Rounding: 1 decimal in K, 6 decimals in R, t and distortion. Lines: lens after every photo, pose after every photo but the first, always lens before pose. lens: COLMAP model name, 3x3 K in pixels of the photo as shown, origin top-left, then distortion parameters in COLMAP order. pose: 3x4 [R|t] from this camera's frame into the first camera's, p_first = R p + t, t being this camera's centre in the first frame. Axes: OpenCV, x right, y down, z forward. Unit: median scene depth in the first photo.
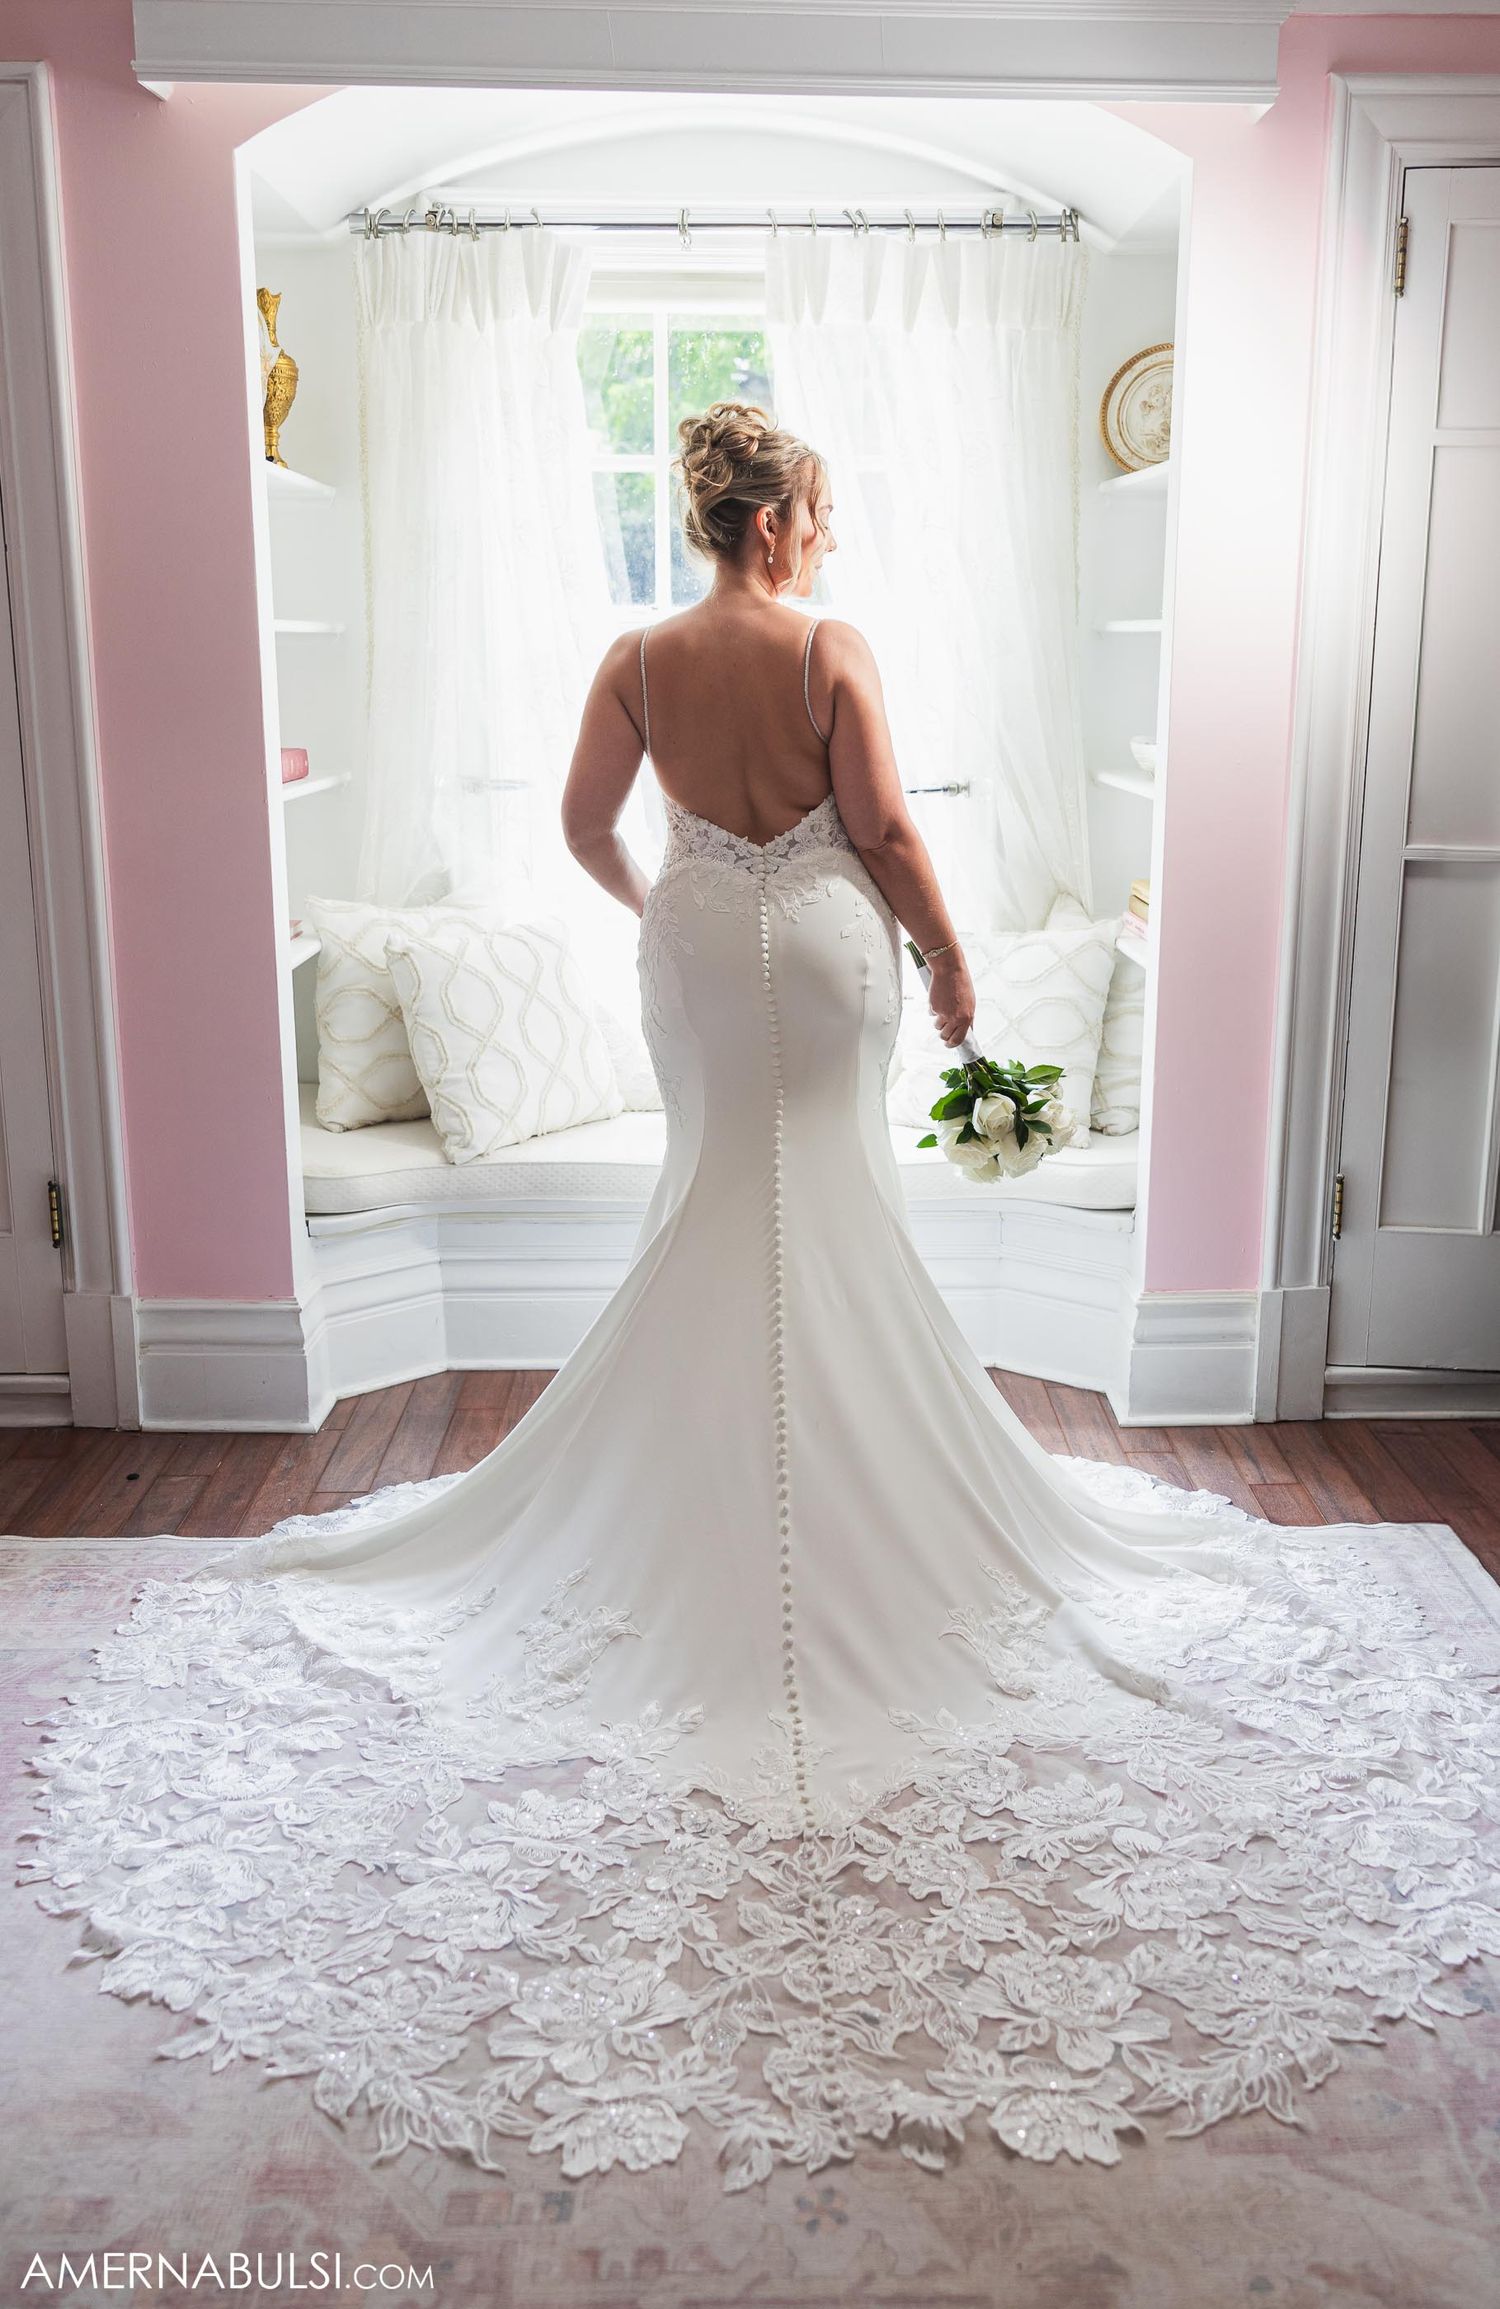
lens RADIAL K [[1961.3, 0, 760.2], [0, 1961.3, 1062.6], [0, 0, 1]] dist [-0.008820, 0.046331]
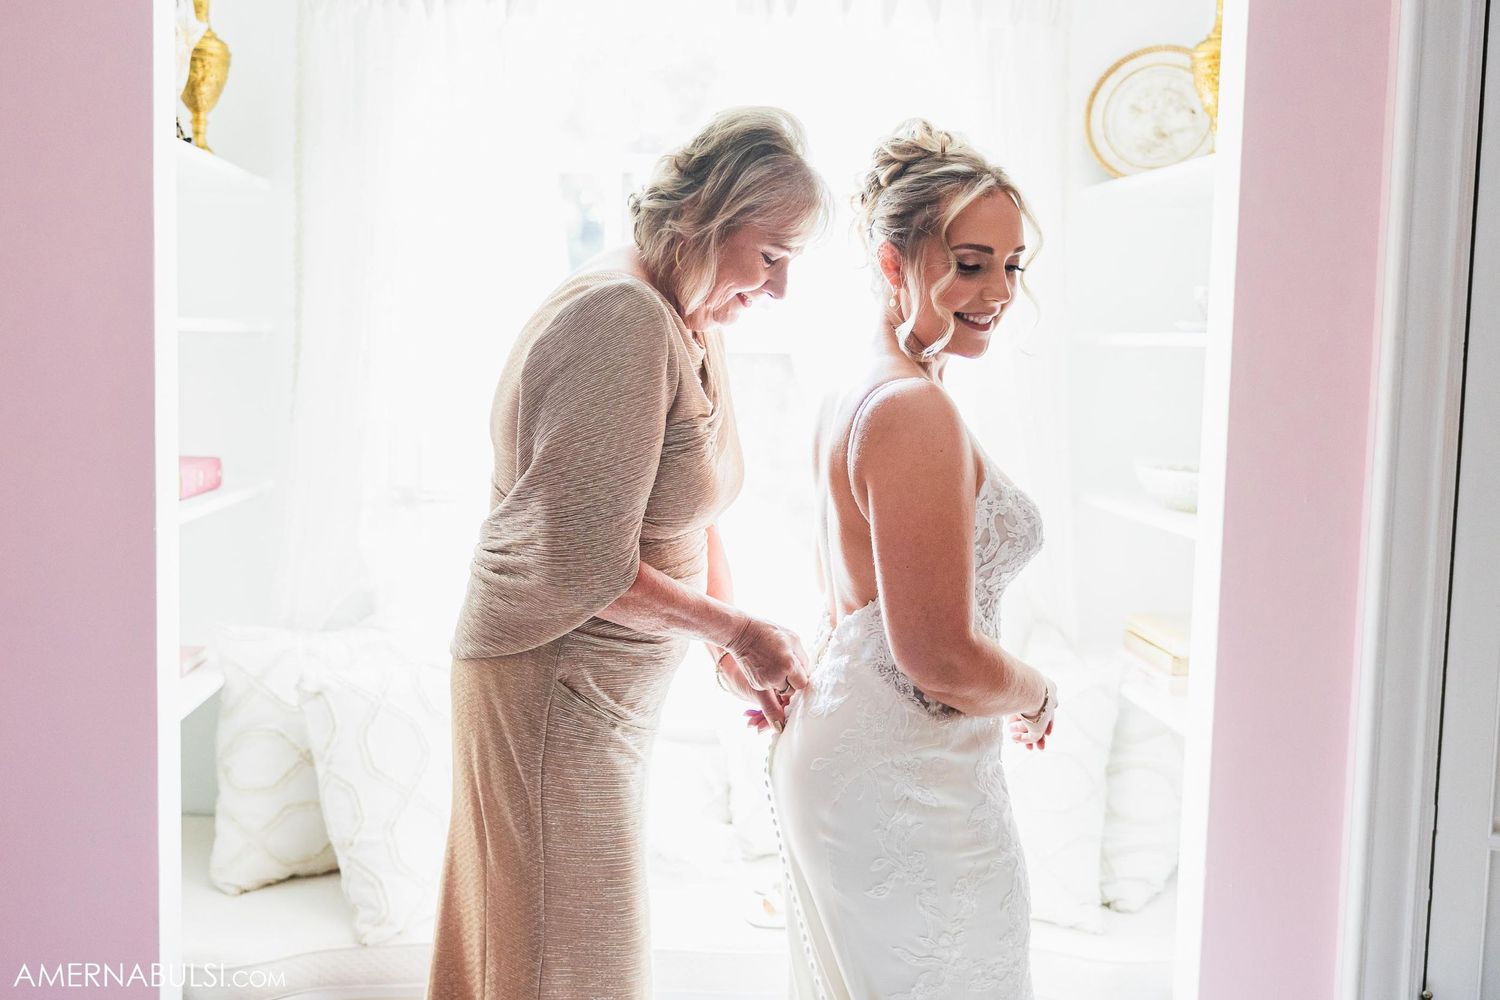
lens RADIAL K [[1608.2, 0, 673.7], [0, 1608.2, 474.7], [0, 0, 1]] dist [-0.008629, 0.000000]
pose [[0.999842, 0.015784, 0.008195, -0.028794], [-0.014655, 0.992276, -0.123177, -0.064300], [-0.010076, 0.123037, 0.992351, 0.265343]]
